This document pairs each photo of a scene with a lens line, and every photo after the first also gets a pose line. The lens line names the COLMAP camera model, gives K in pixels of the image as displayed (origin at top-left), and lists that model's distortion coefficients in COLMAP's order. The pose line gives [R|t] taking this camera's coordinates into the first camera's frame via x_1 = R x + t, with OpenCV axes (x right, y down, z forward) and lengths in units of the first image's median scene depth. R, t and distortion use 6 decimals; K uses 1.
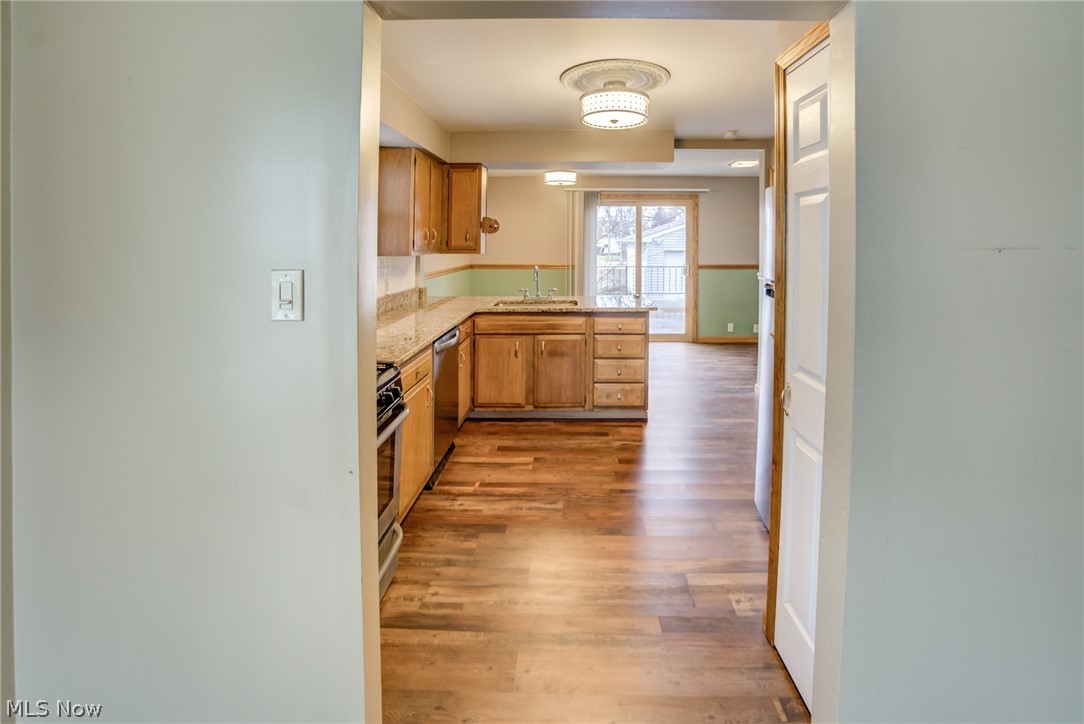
lens RADIAL K [[517.0, 0, 567.1], [0, 517.0, 236.6], [0, 0, 1]] dist [-0.000615, 0.000249]
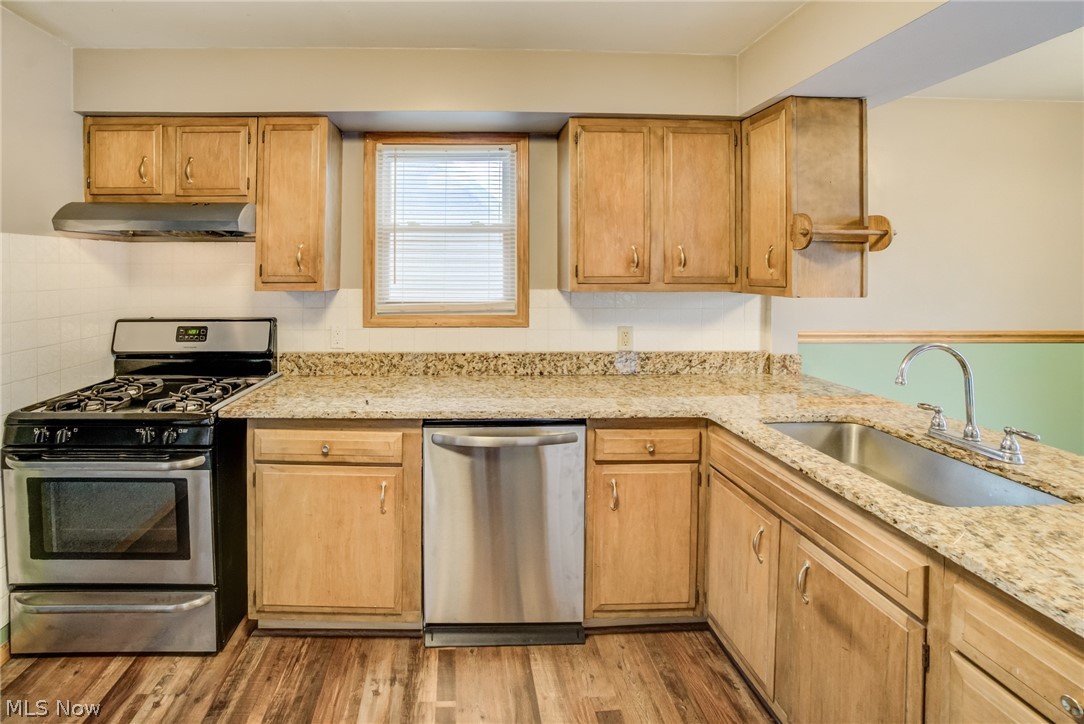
lens RADIAL K [[503.7, 0, 441.1], [0, 503.7, 262.2], [0, 0, 1]] dist [-0.036560, 0.010399]
pose [[0.027892, -0.013396, -0.999521, 0.277677], [0.004525, 0.999902, -0.013275, 0.008509], [0.999601, -0.004153, 0.027950, 0.752682]]
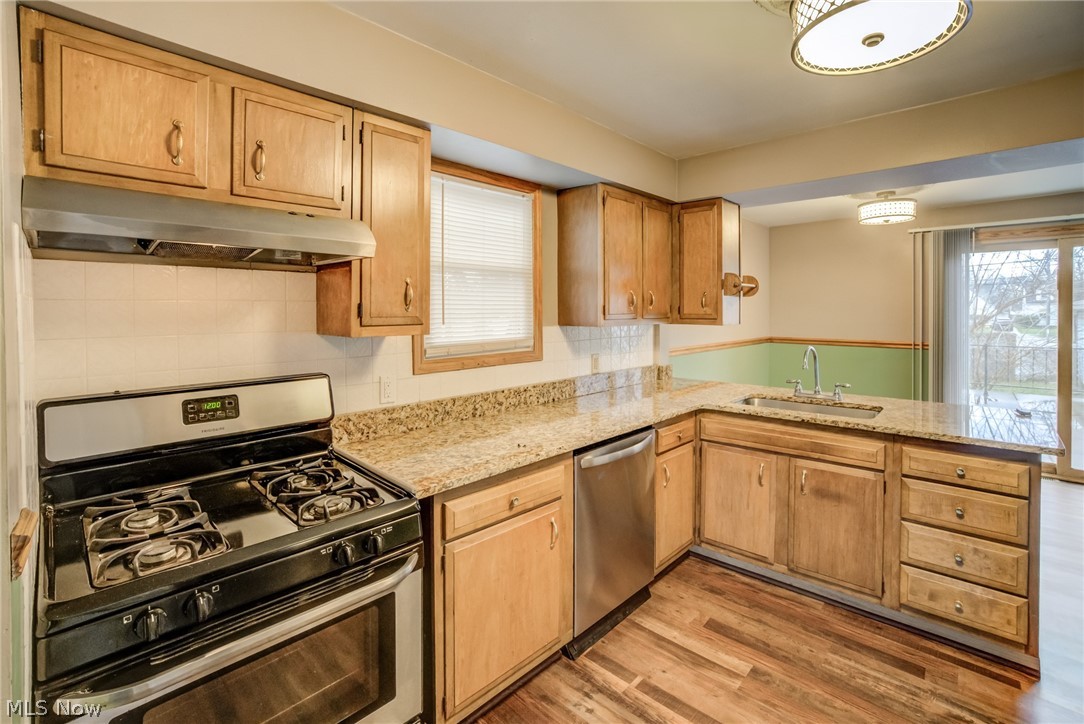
lens RADIAL K [[503.7, 0, 541.7], [0, 503.7, 308.9], [0, 0, 1]] dist [-0.036560, 0.010399]
pose [[0.745297, -0.001093, -0.666732, 0.116201], [0.005436, 0.999975, 0.004437, 0.007265], [0.666710, -0.006932, 0.745285, 0.354365]]
